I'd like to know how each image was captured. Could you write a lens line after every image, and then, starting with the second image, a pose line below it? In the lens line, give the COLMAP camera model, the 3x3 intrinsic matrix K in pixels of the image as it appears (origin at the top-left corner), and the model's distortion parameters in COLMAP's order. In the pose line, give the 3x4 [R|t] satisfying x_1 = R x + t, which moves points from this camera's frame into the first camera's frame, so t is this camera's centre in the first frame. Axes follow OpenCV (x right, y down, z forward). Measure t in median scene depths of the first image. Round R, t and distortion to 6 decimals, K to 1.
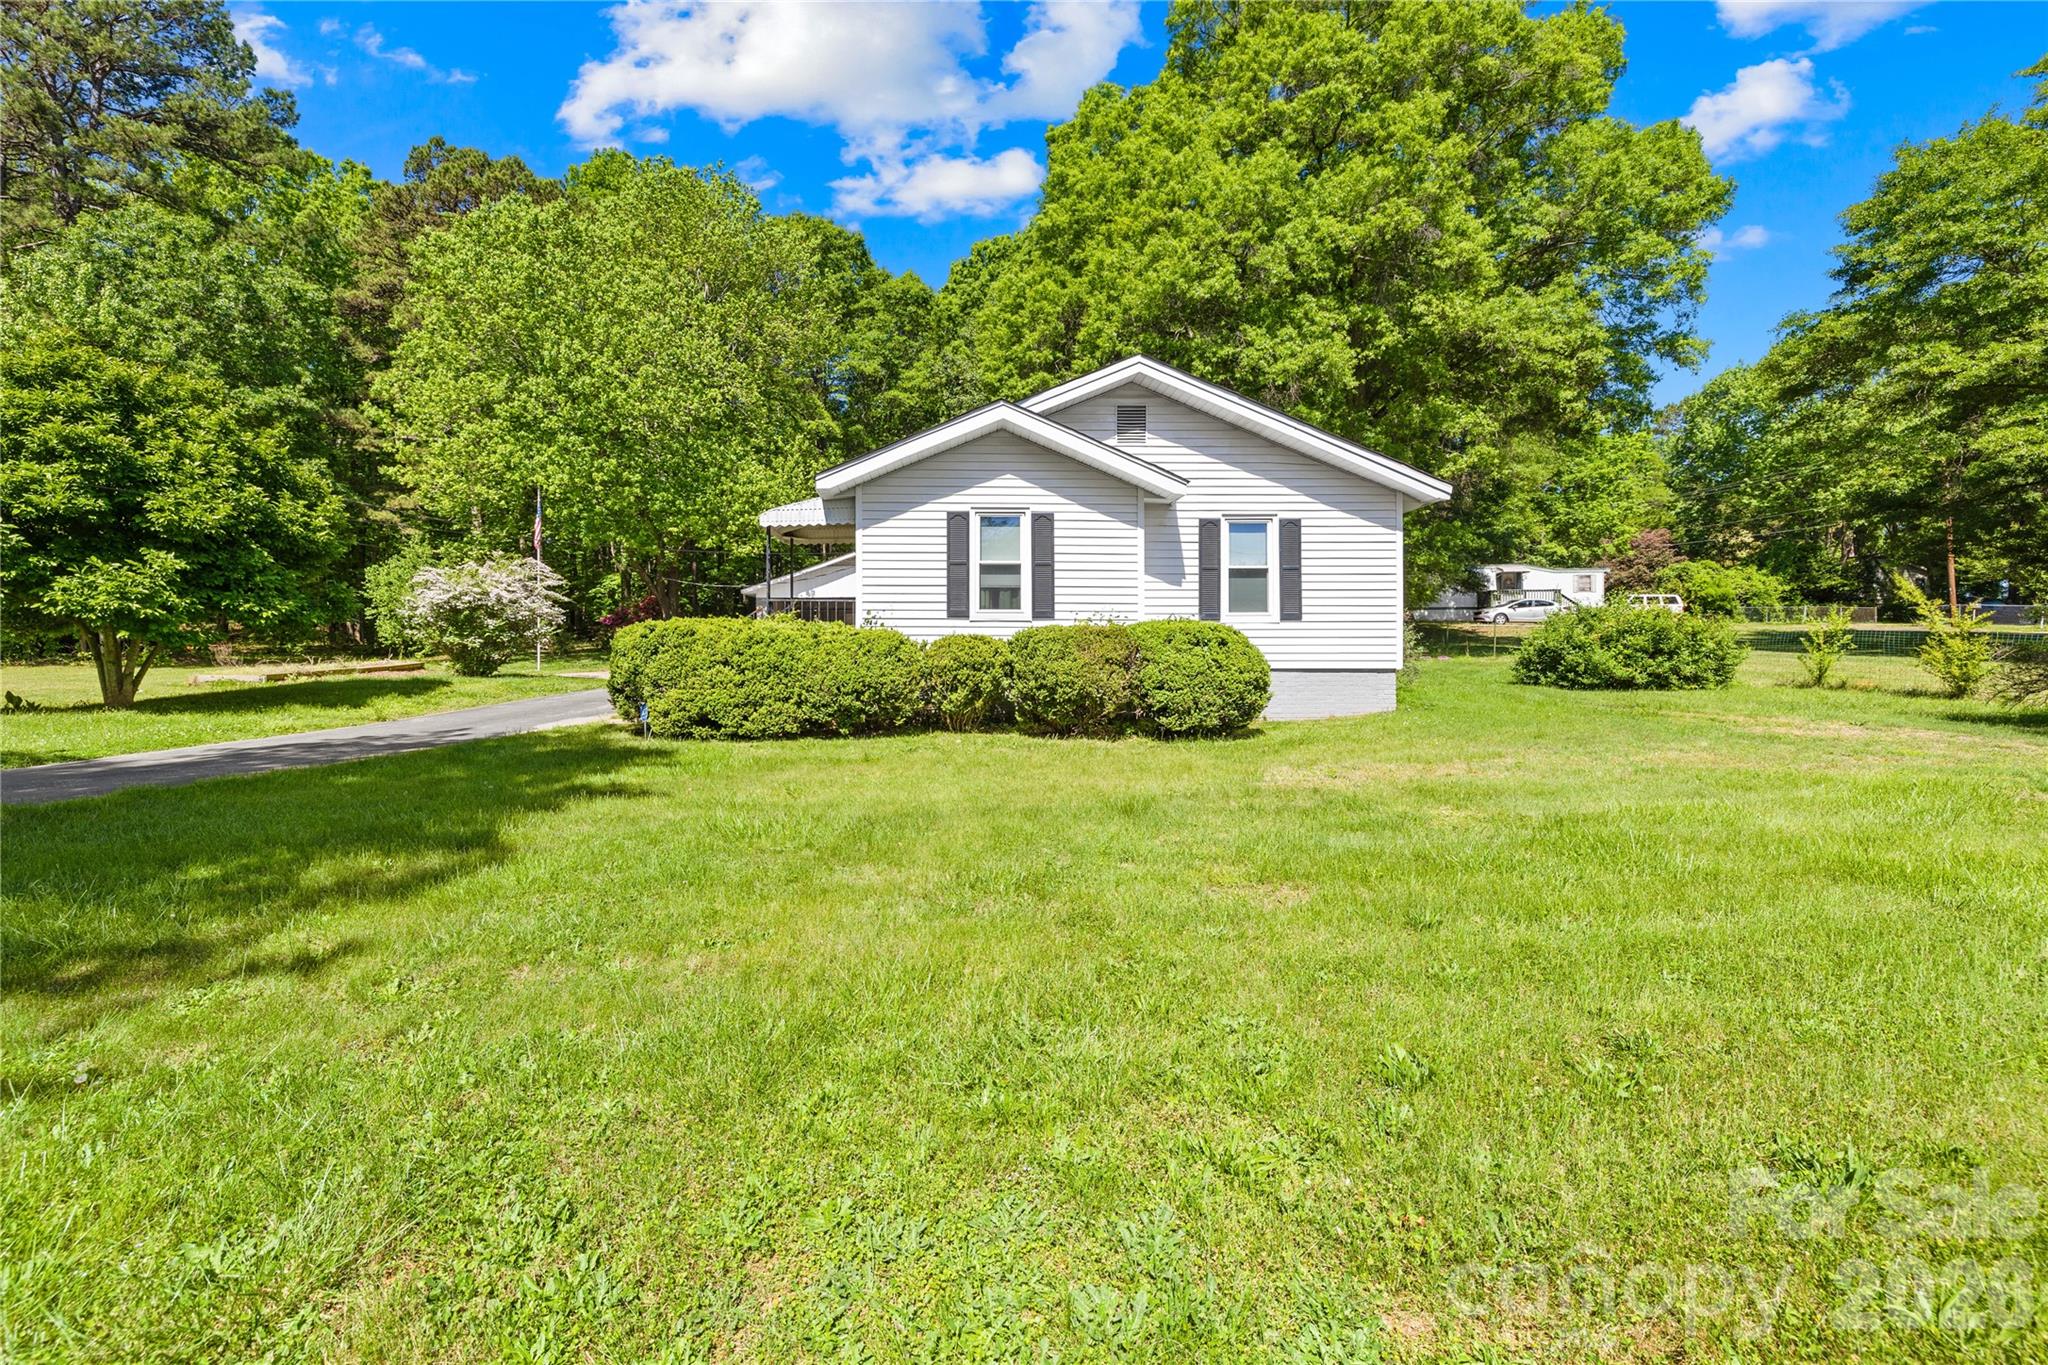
lens RADIAL K [[873.9, 0, 1019.4], [0, 873.9, 663.2], [0, 0, 1]] dist [0.000206, -0.000011]
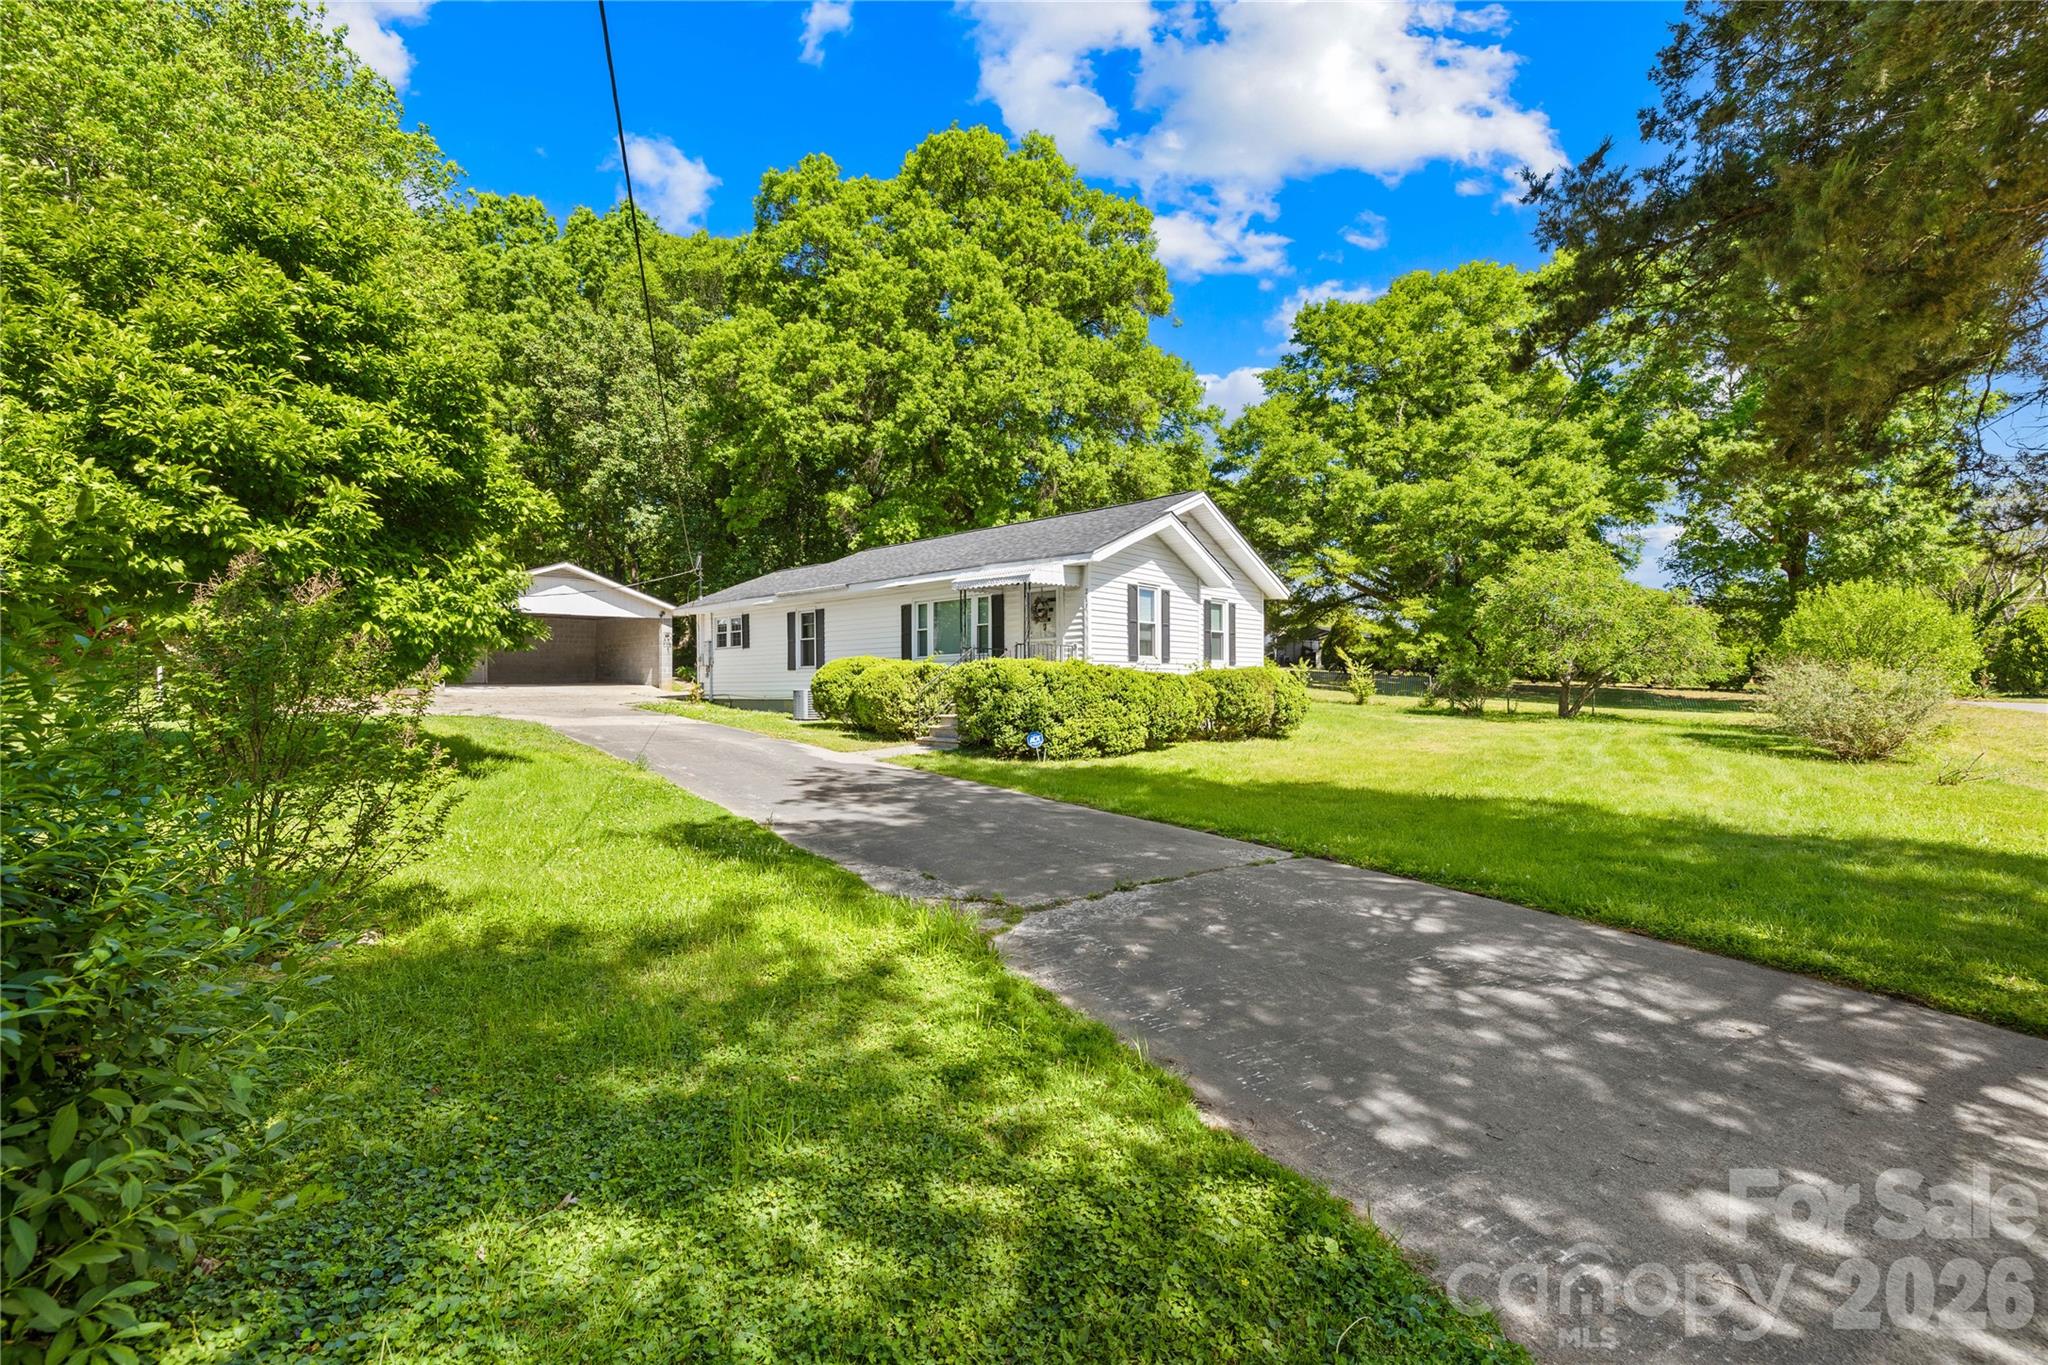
lens RADIAL K [[873.9, 0, 1019.4], [0, 873.9, 663.2], [0, 0, 1]] dist [0.000206, -0.000011]
pose [[0.705572, 0.016385, 0.708448, -1.119358], [-0.002237, 0.999779, -0.020896, -0.019505], [-0.708634, 0.013159, 0.705453, 0.152198]]
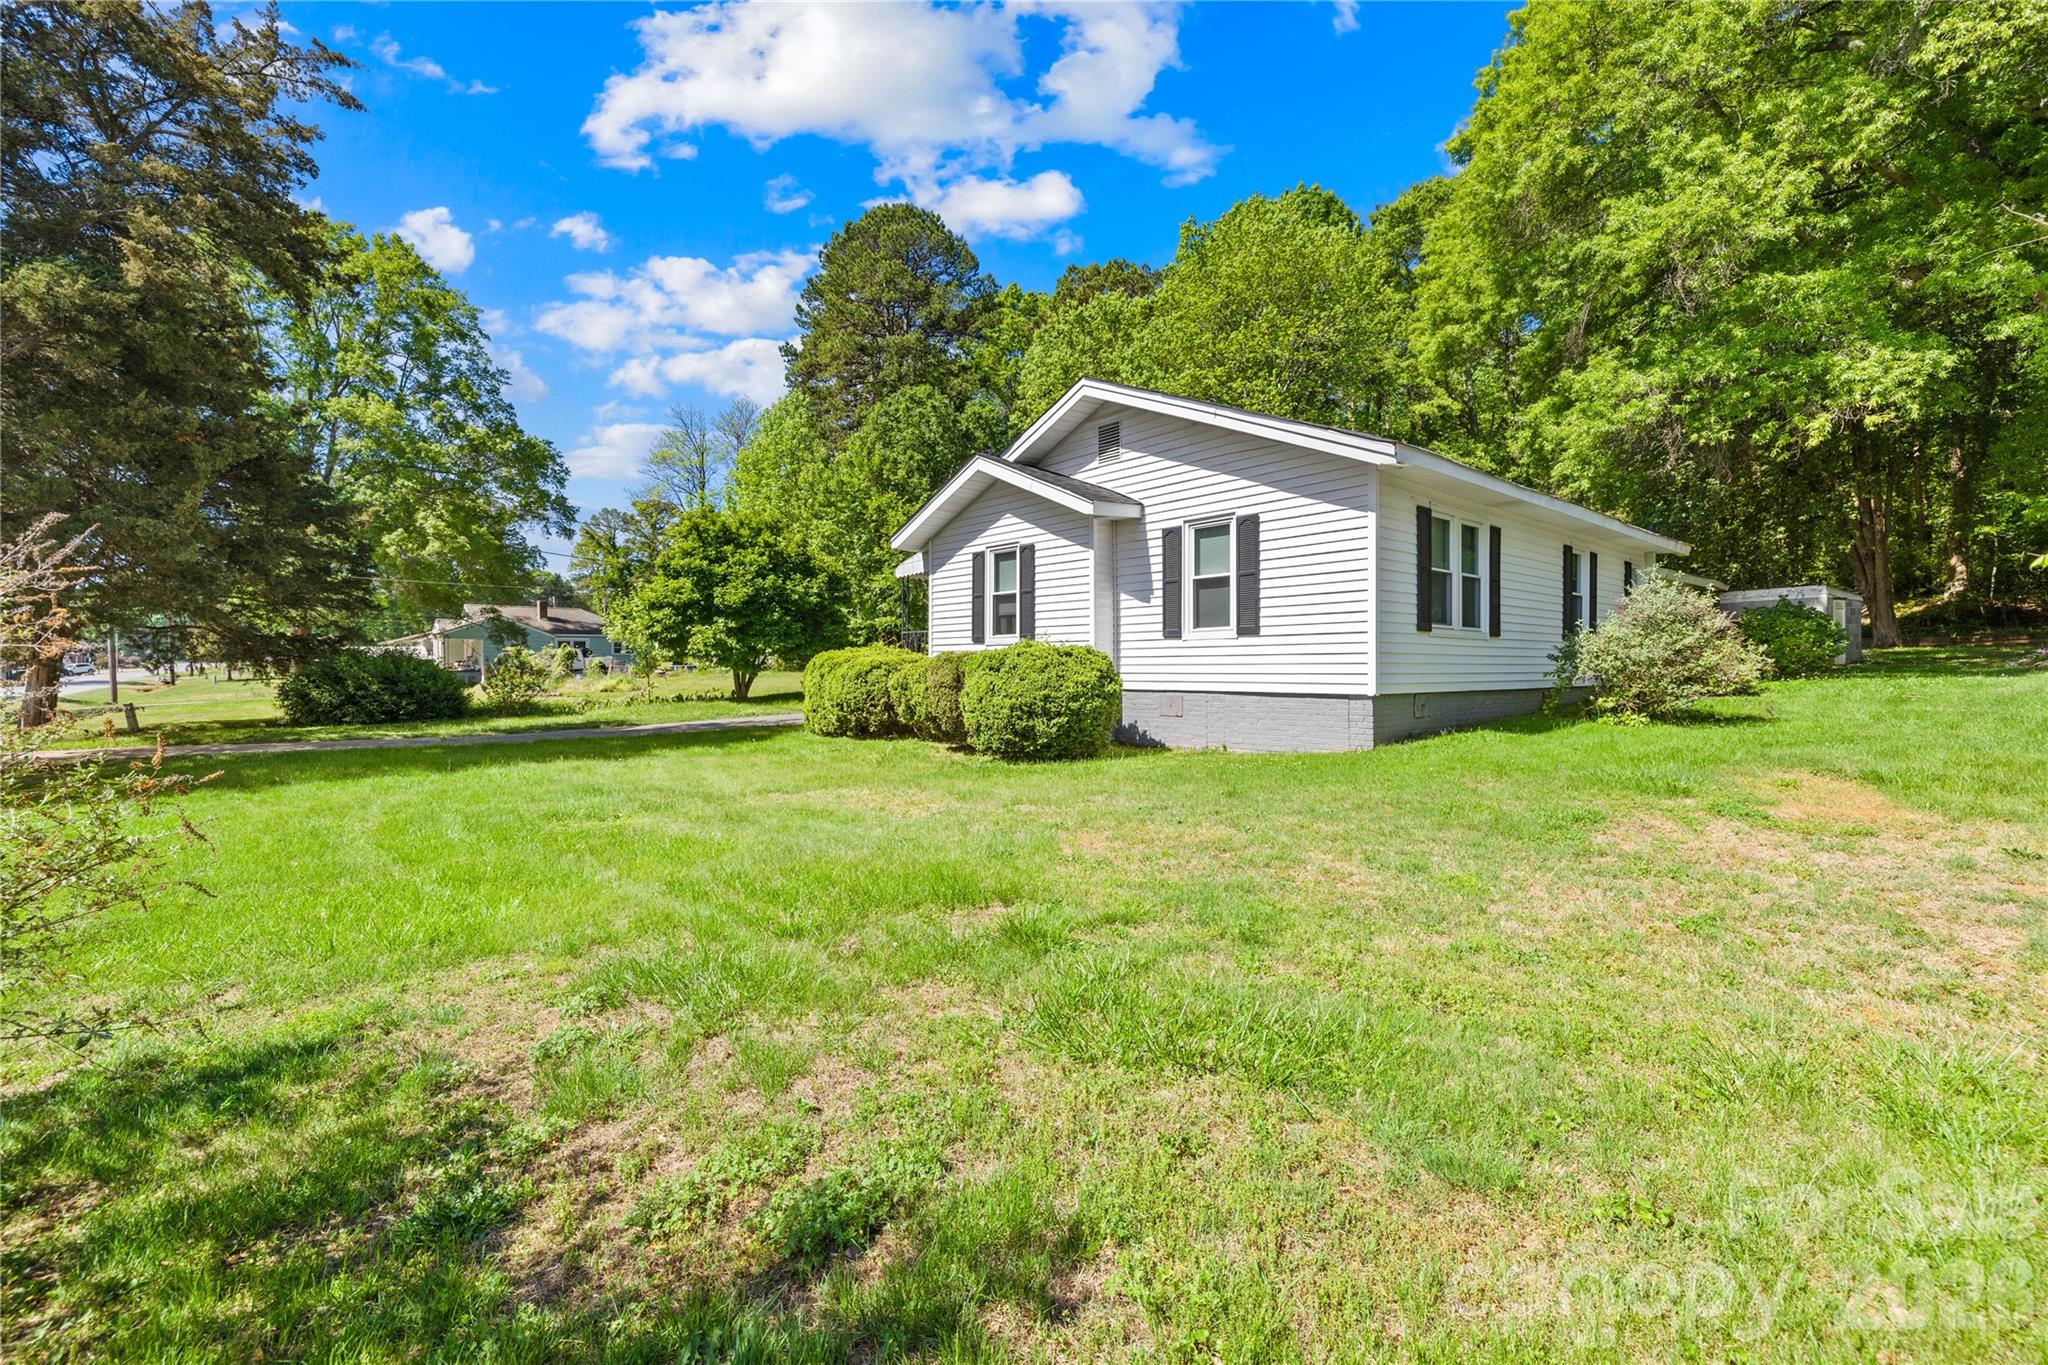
lens RADIAL K [[873.9, 0, 1019.4], [0, 873.9, 663.2], [0, 0, 1]] dist [0.000206, -0.000011]
pose [[0.632484, -0.004241, -0.774562, 0.832427], [0.008403, 0.999964, 0.001387, -0.024728], [0.774528, -0.007386, 0.632496, 0.290117]]
